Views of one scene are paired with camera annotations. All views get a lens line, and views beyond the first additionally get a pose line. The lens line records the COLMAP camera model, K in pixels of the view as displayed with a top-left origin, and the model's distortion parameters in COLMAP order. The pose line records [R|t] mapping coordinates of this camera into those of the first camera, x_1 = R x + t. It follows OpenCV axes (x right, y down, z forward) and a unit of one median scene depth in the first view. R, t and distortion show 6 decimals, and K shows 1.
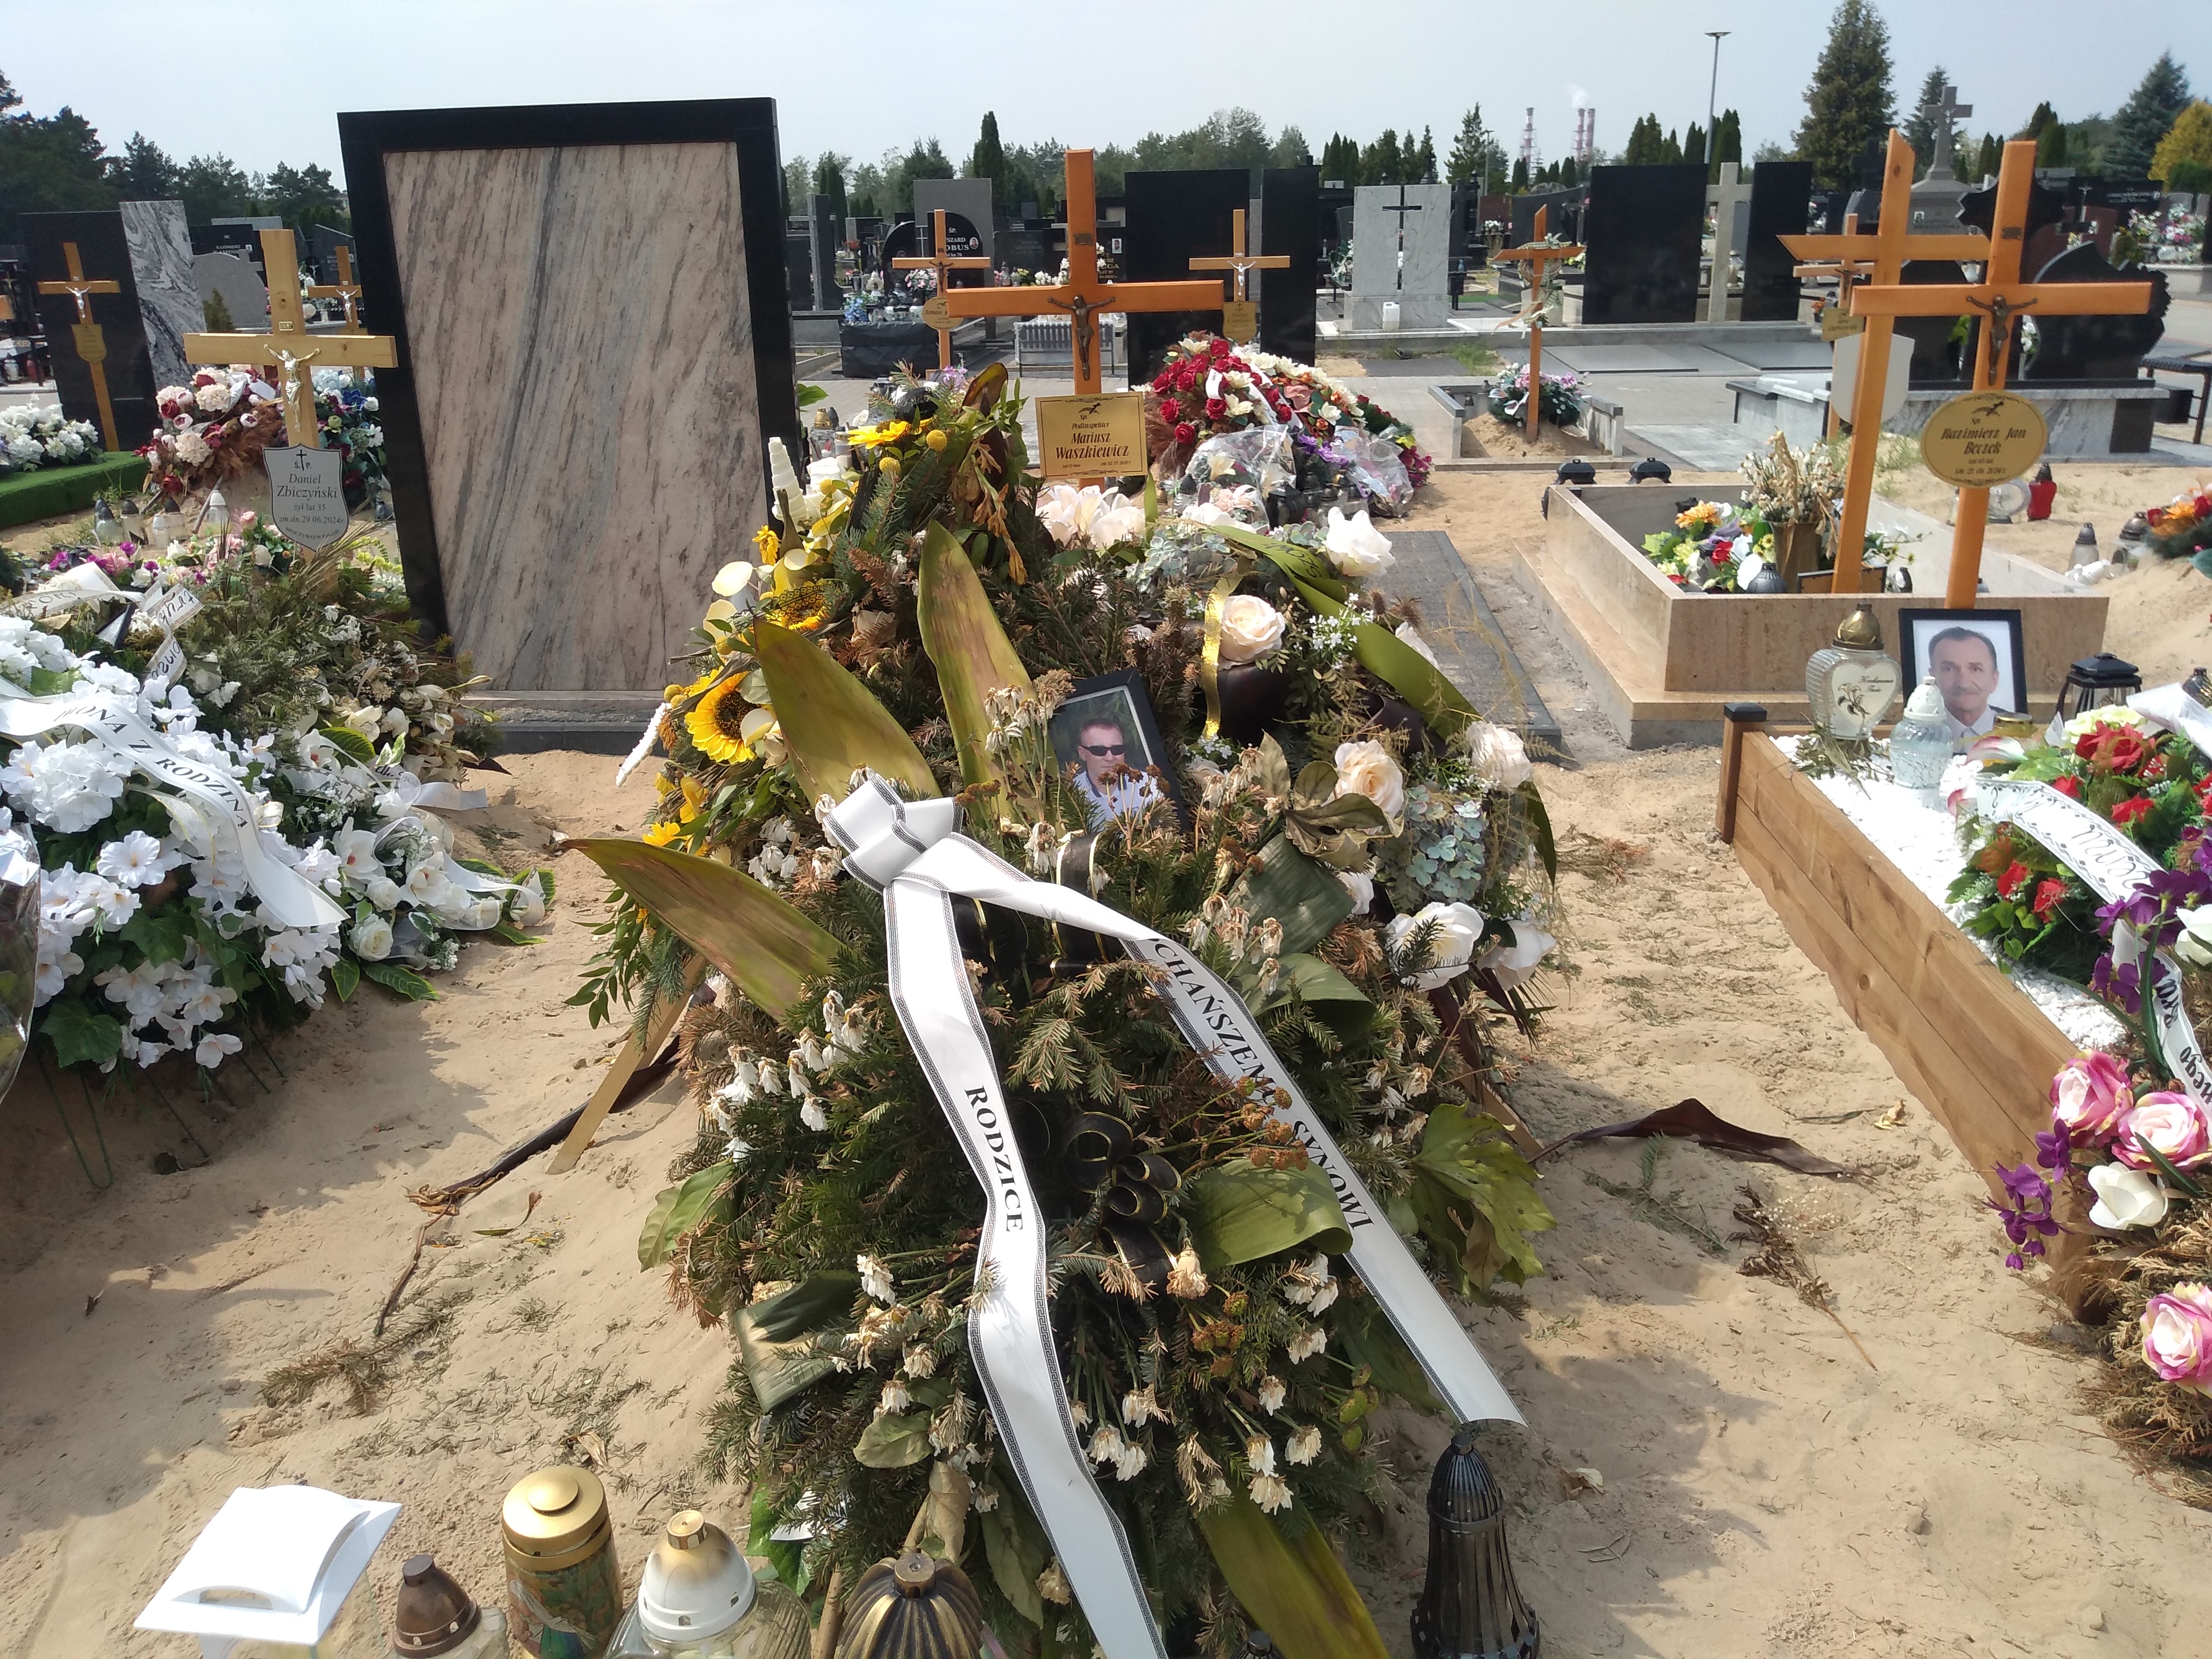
lens RADIAL K [[1718.3, 0, 1108.7], [0, 1718.3, 836.8], [0, 0, 1]] dist [0.000800, -0.012232]
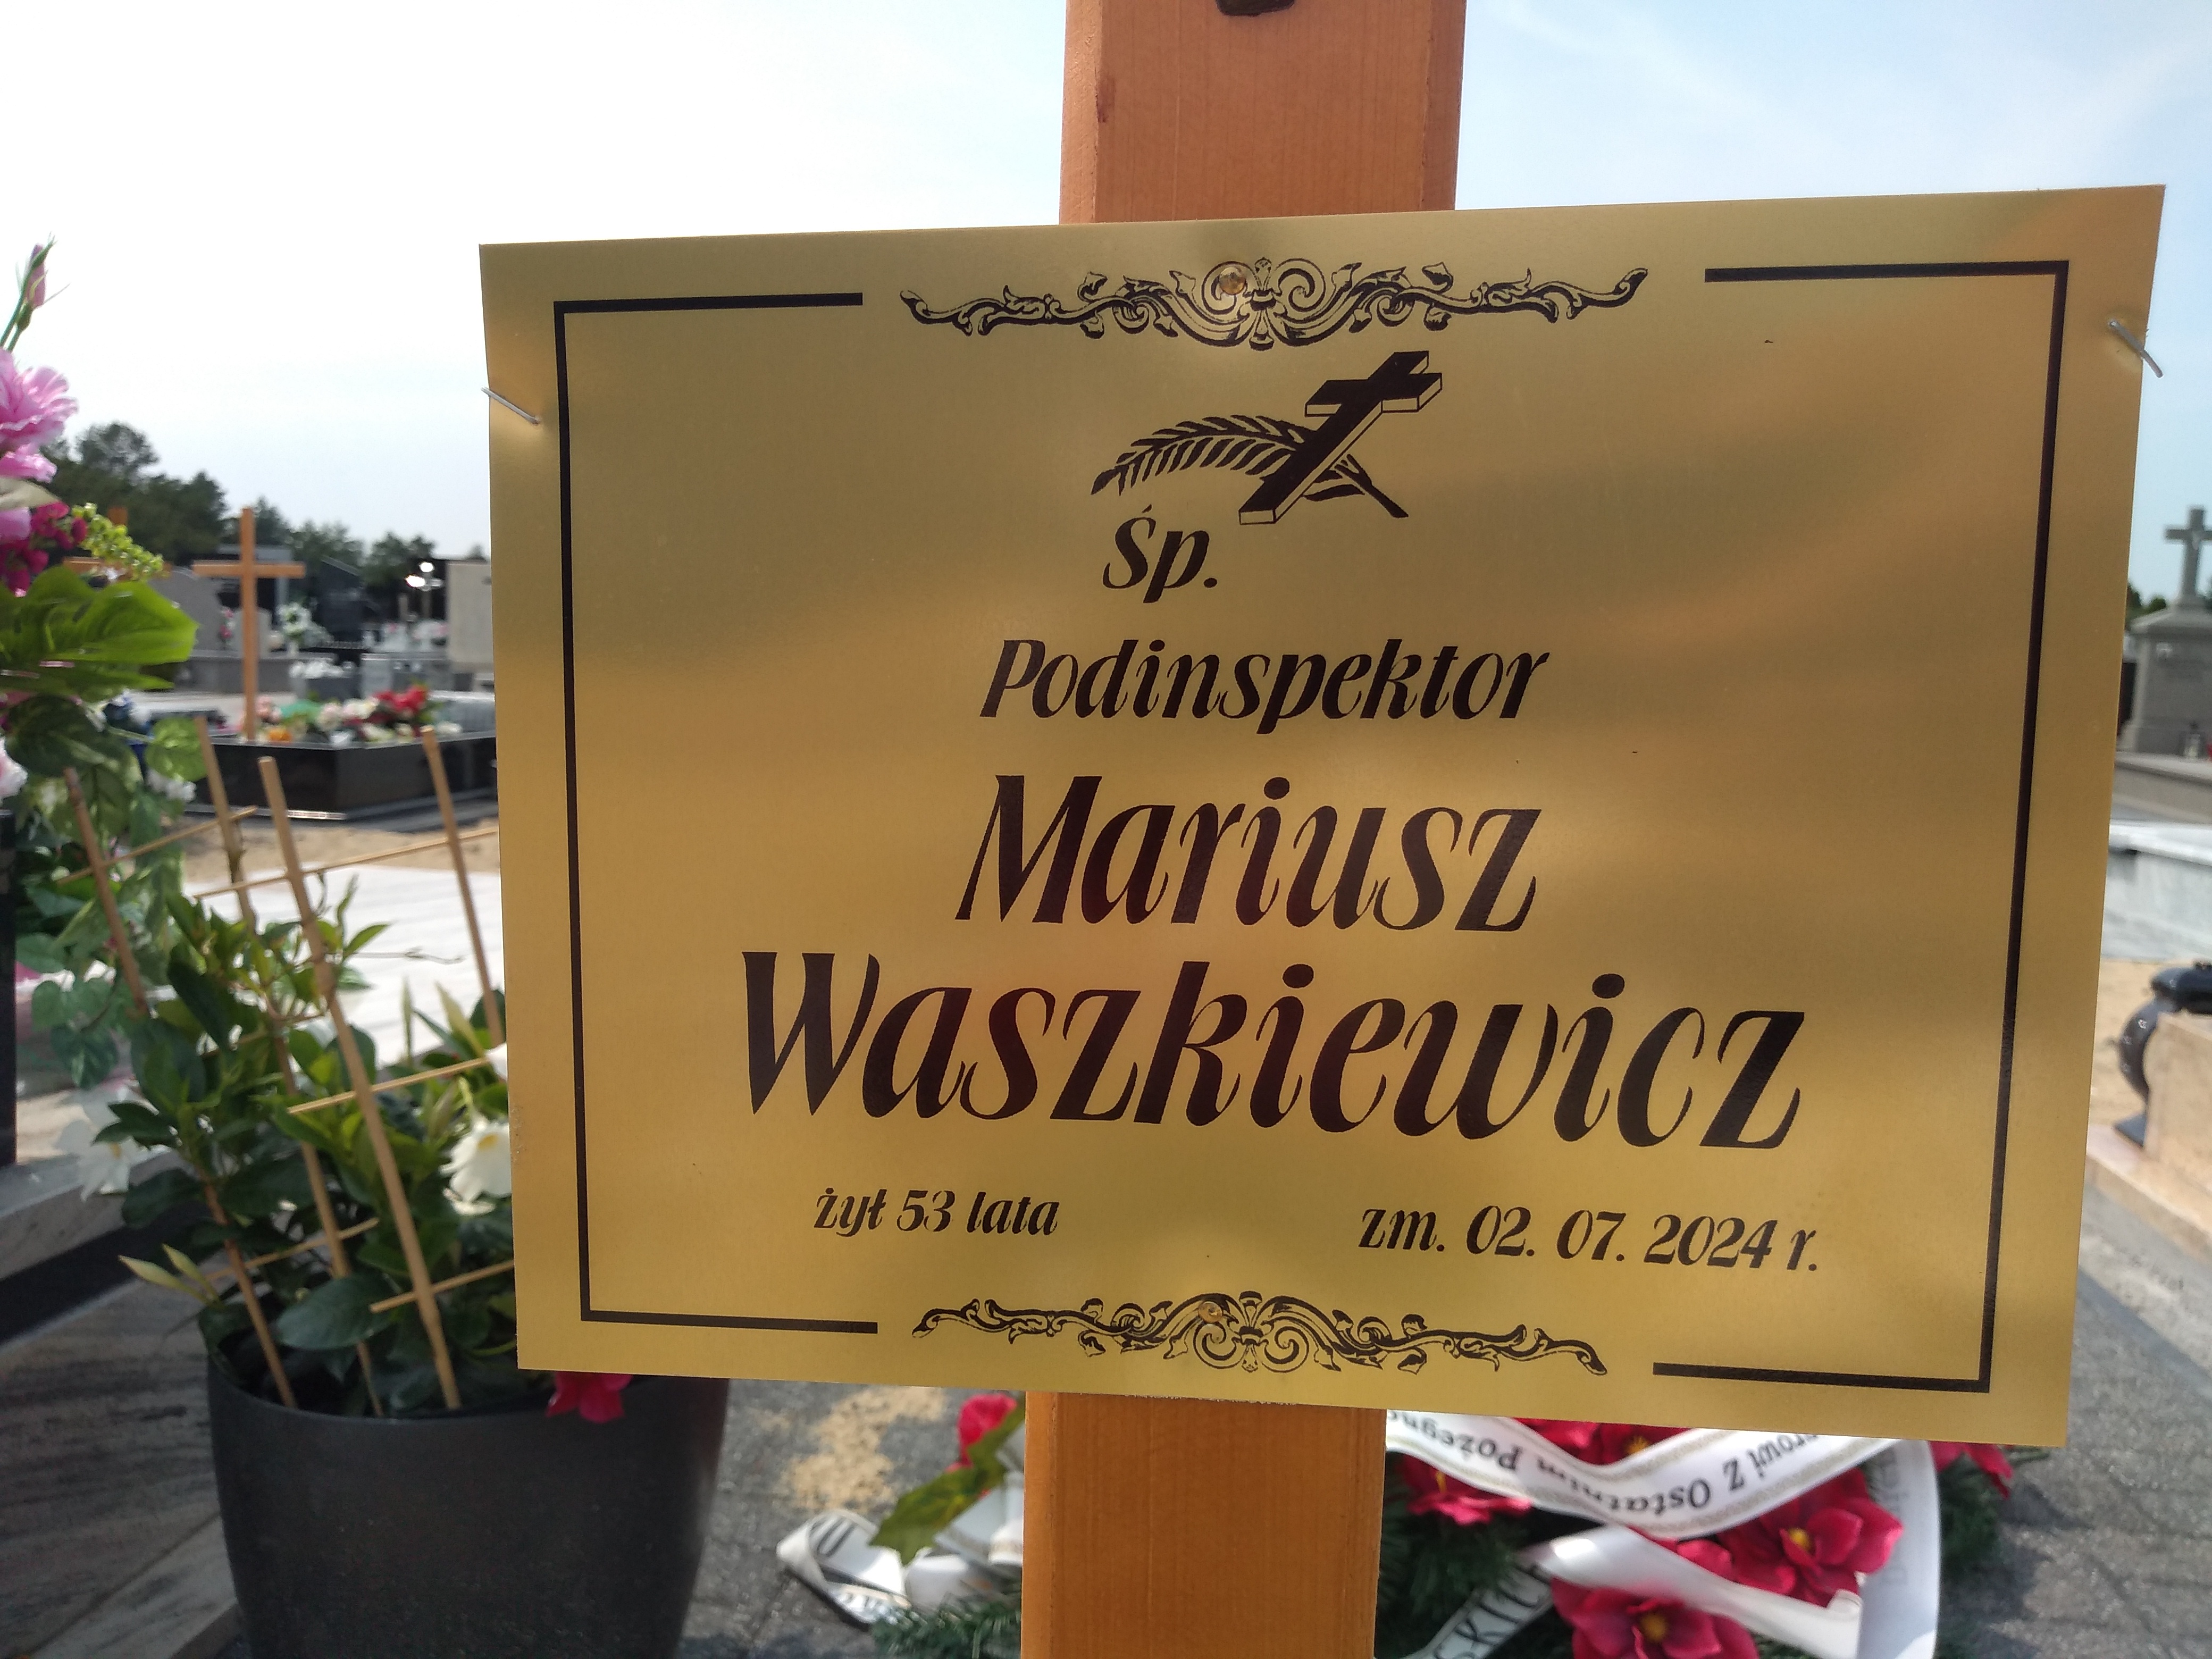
lens RADIAL K [[1691.8, 0, 1088.7], [0, 1691.8, 828.5], [0, 0, 1]] dist [0.050446, -0.098221]
pose [[0.996601, 0.068350, -0.045980, -0.002812], [-0.077206, 0.969641, -0.232025, -0.045269], [0.028725, 0.234786, 0.971623, 0.194825]]
